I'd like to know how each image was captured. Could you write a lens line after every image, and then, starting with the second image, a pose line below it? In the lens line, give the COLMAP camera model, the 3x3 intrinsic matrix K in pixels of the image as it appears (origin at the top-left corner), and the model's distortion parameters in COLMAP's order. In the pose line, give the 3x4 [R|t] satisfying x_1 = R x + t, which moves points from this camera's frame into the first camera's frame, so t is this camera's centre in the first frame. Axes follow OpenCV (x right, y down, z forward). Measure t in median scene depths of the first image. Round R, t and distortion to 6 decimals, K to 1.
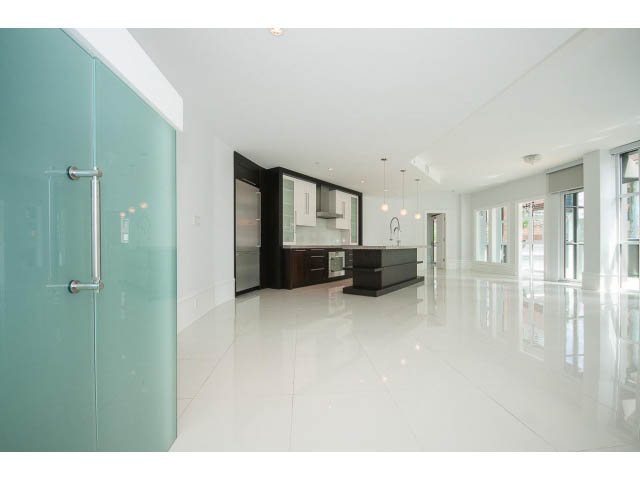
lens RADIAL K [[280.0, 0, 321.3], [0, 280.0, 243.0], [0, 0, 1]] dist [0.002072, 0.000175]
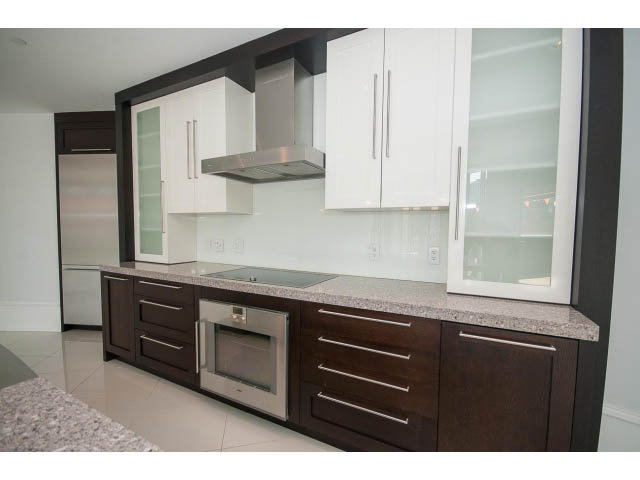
lens RADIAL K [[280.0, 0, 320.2], [0, 280.0, 242.2], [0, 0, 1]] dist [0.002072, 0.000175]
pose [[0.165750, 0.052675, -0.984760, 0.310907], [-0.001292, 0.998583, 0.053196, -0.040463], [0.986167, -0.007545, 0.165583, 1.026541]]
